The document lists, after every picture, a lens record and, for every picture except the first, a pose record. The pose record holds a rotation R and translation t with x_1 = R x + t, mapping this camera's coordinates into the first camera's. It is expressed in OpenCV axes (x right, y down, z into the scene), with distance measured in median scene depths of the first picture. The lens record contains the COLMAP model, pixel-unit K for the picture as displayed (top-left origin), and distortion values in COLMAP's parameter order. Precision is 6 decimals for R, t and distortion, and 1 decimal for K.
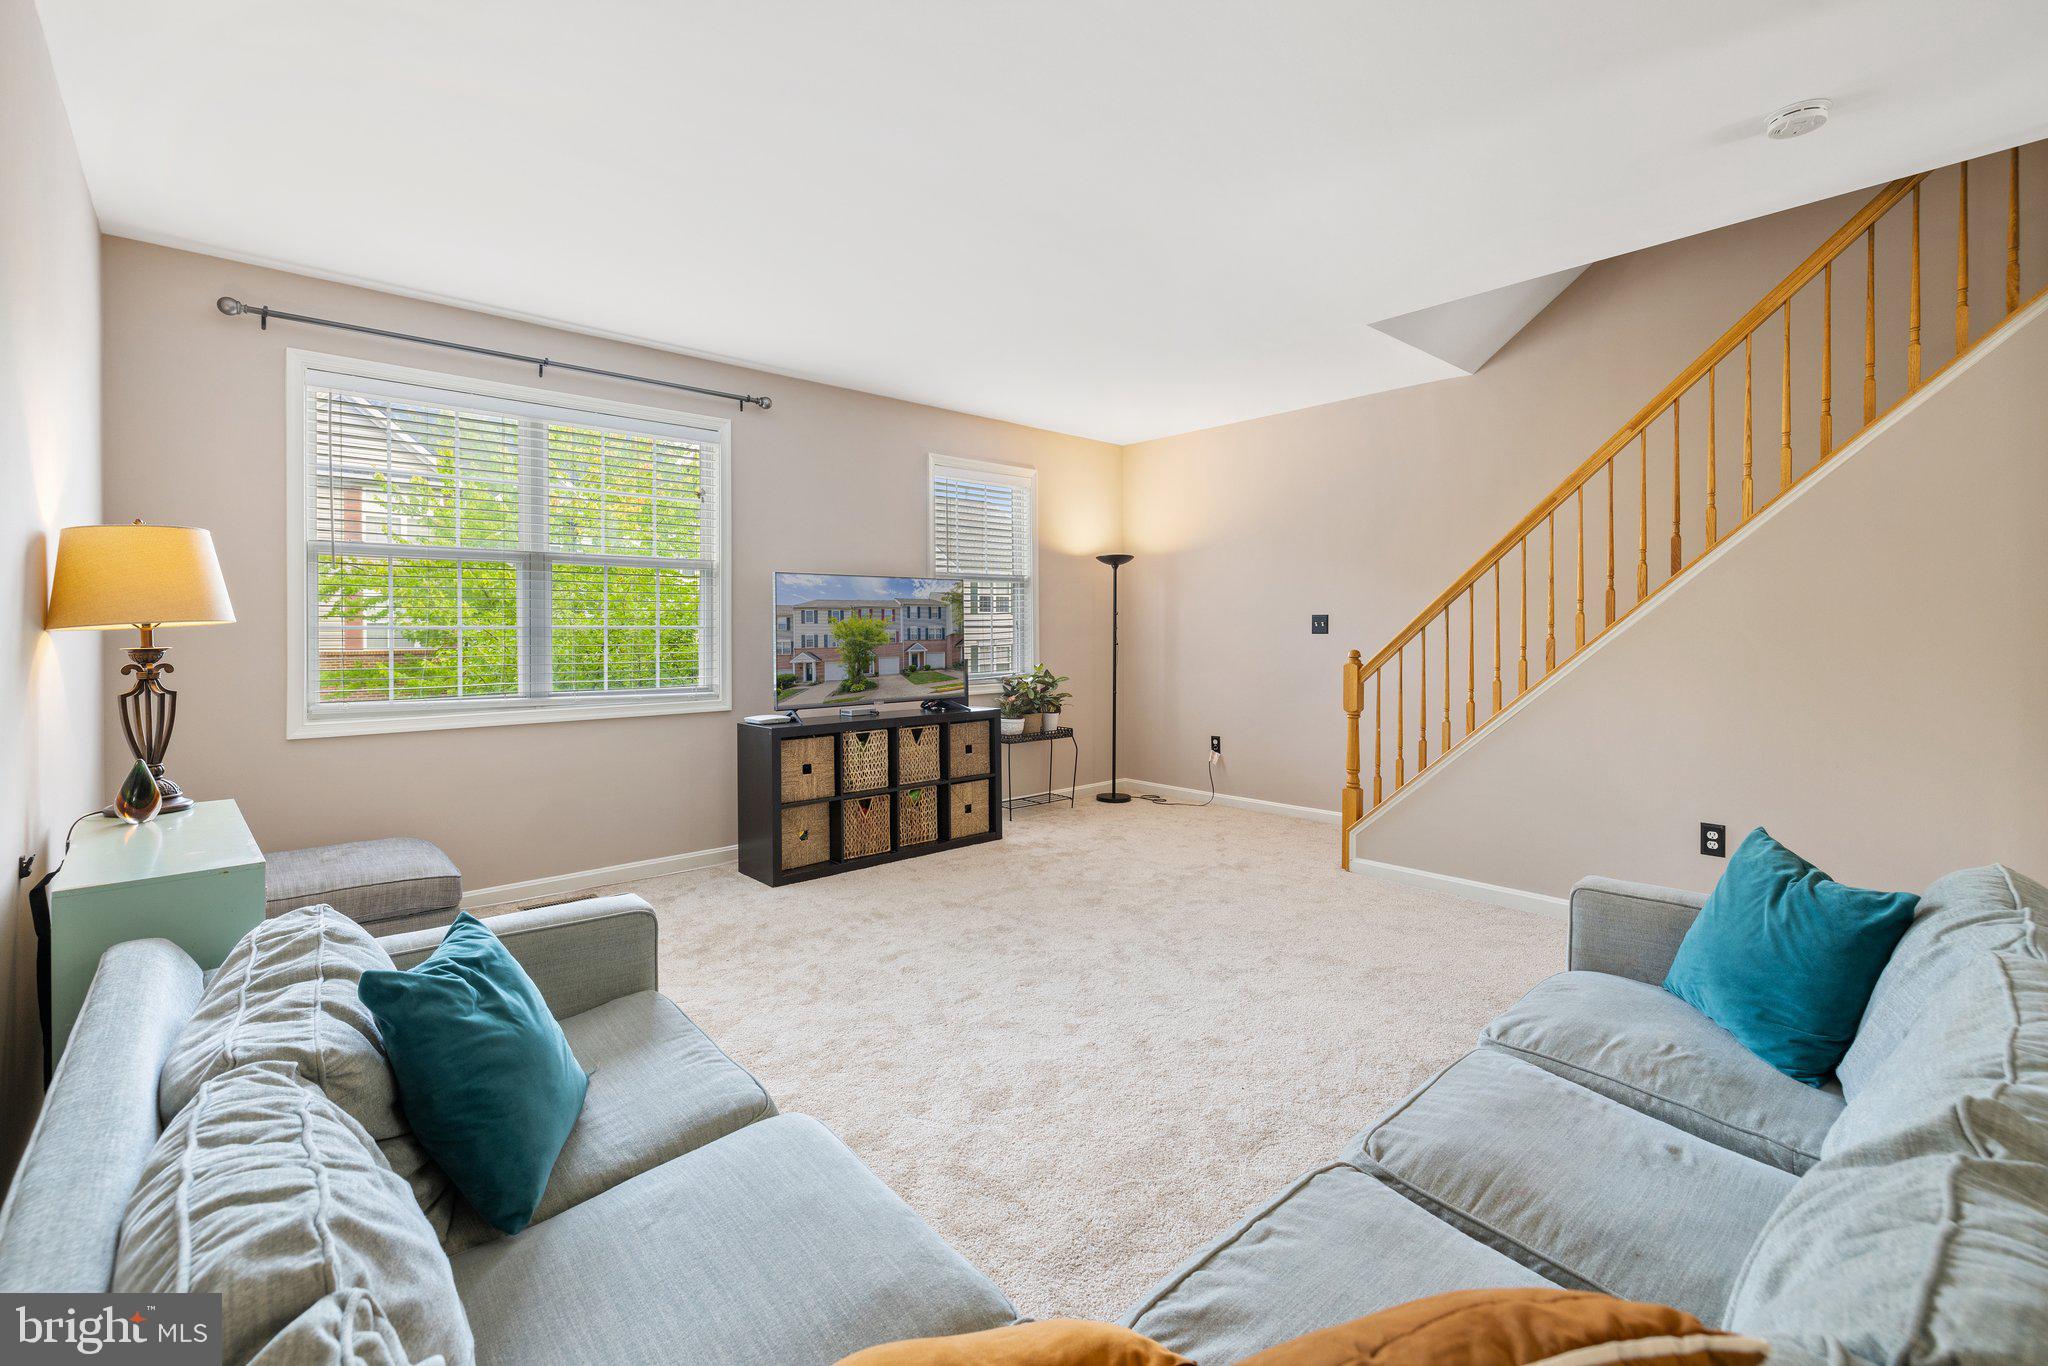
lens RADIAL K [[868.6, 0, 981.4], [0, 868.6, 642.0], [0, 0, 1]] dist [0.001734, 0.000662]
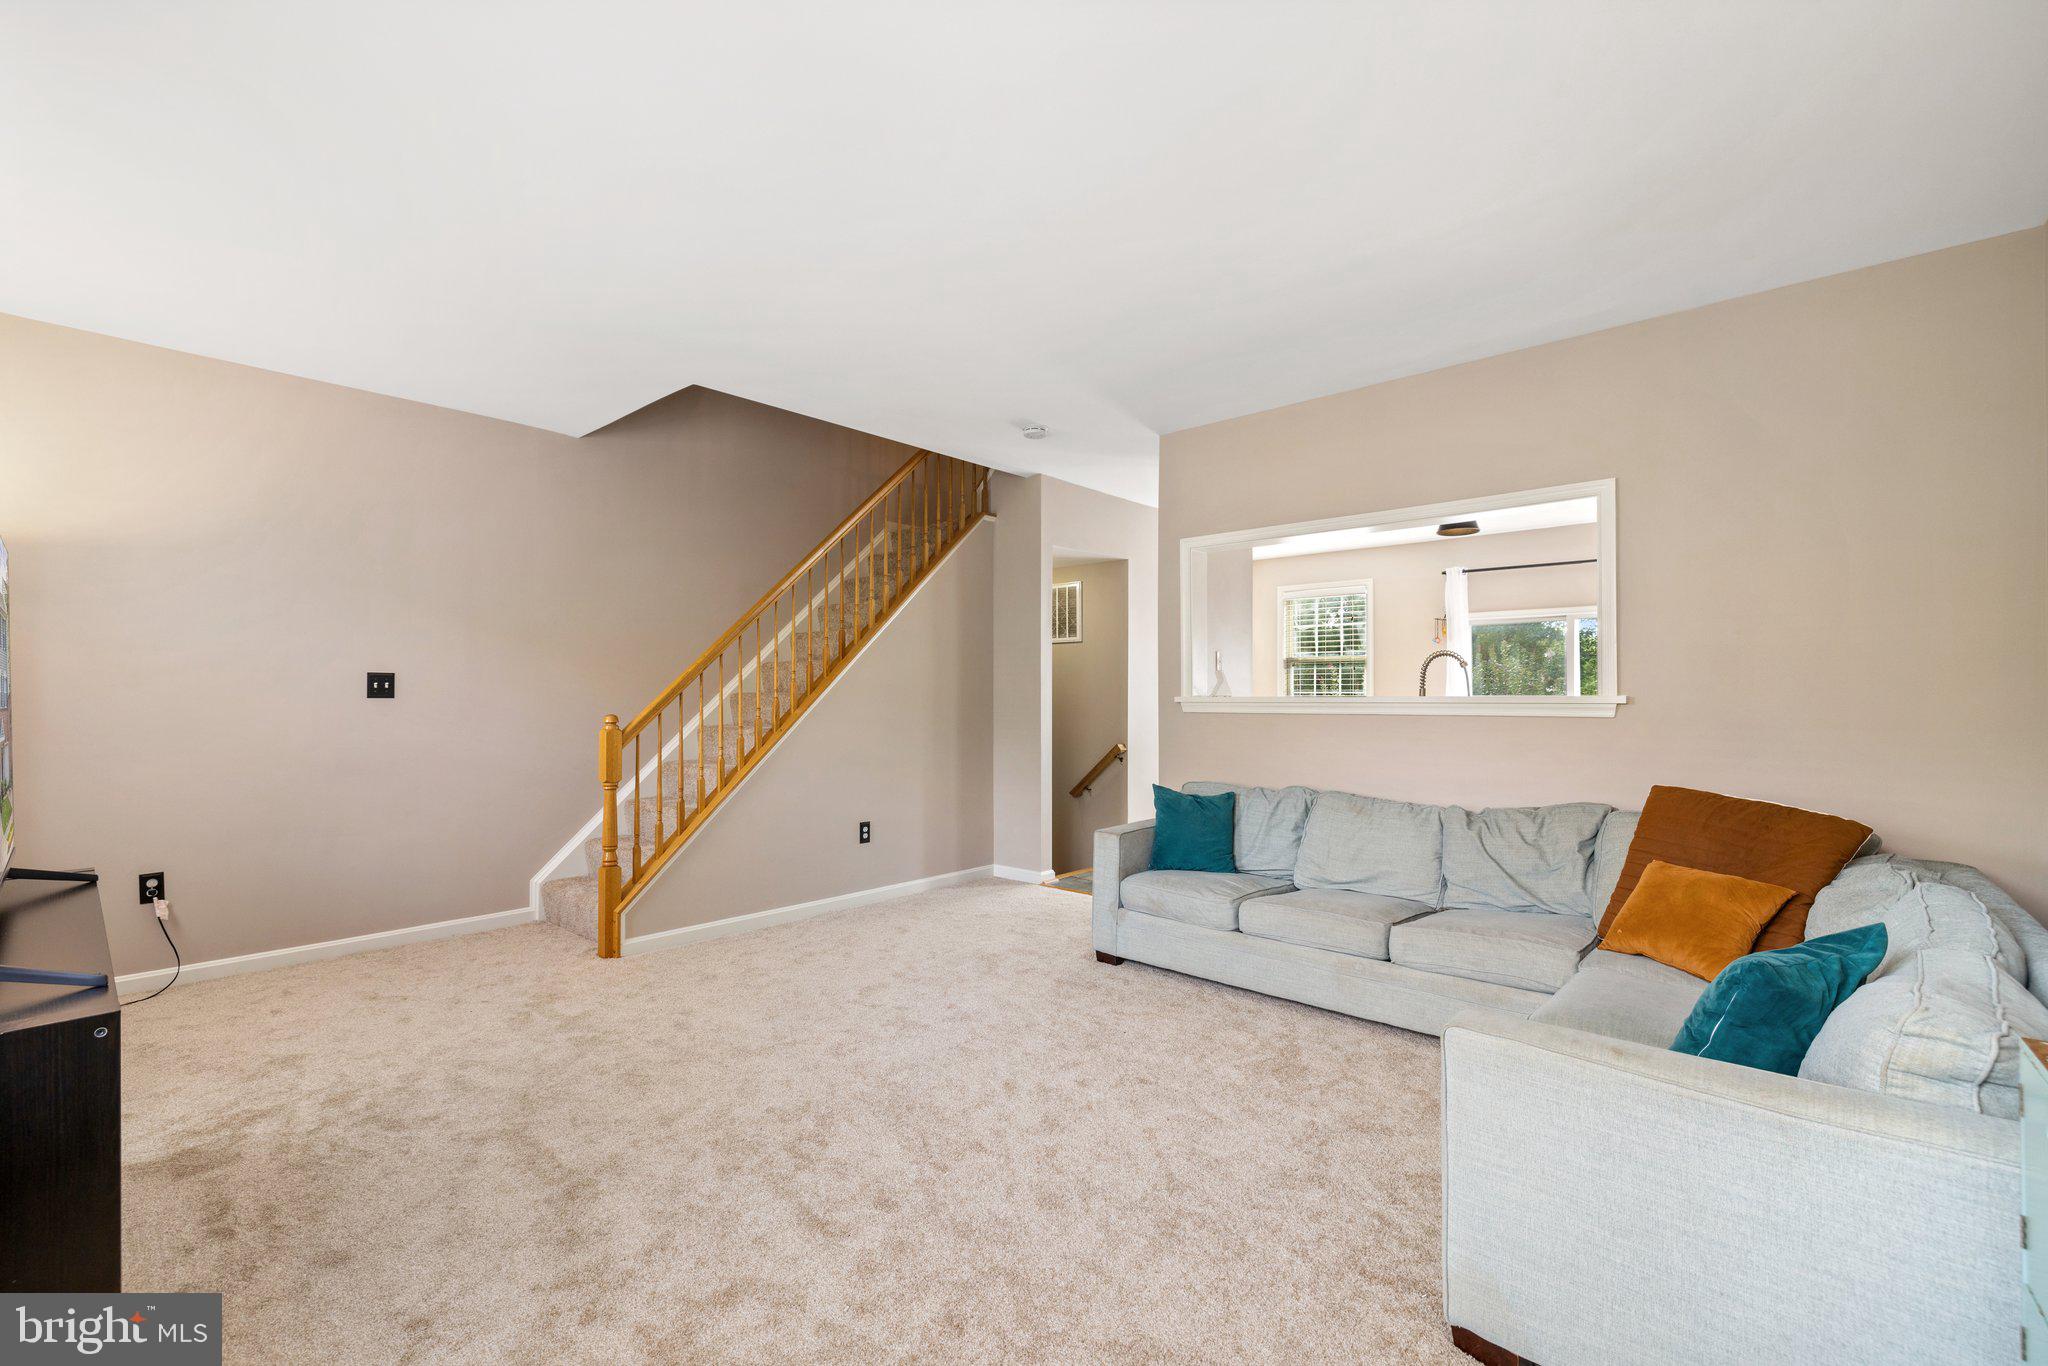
lens RADIAL K [[872.1, 0, 1024.0], [0, 872.1, 683.0], [0, 0, 1]] dist [0.001754, 0.000192]
pose [[-0.148350, 0.018359, 0.988765, -0.549235], [0.007254, 0.999821, -0.017476, -0.006373], [-0.988908, 0.004580, -0.148456, 0.706131]]
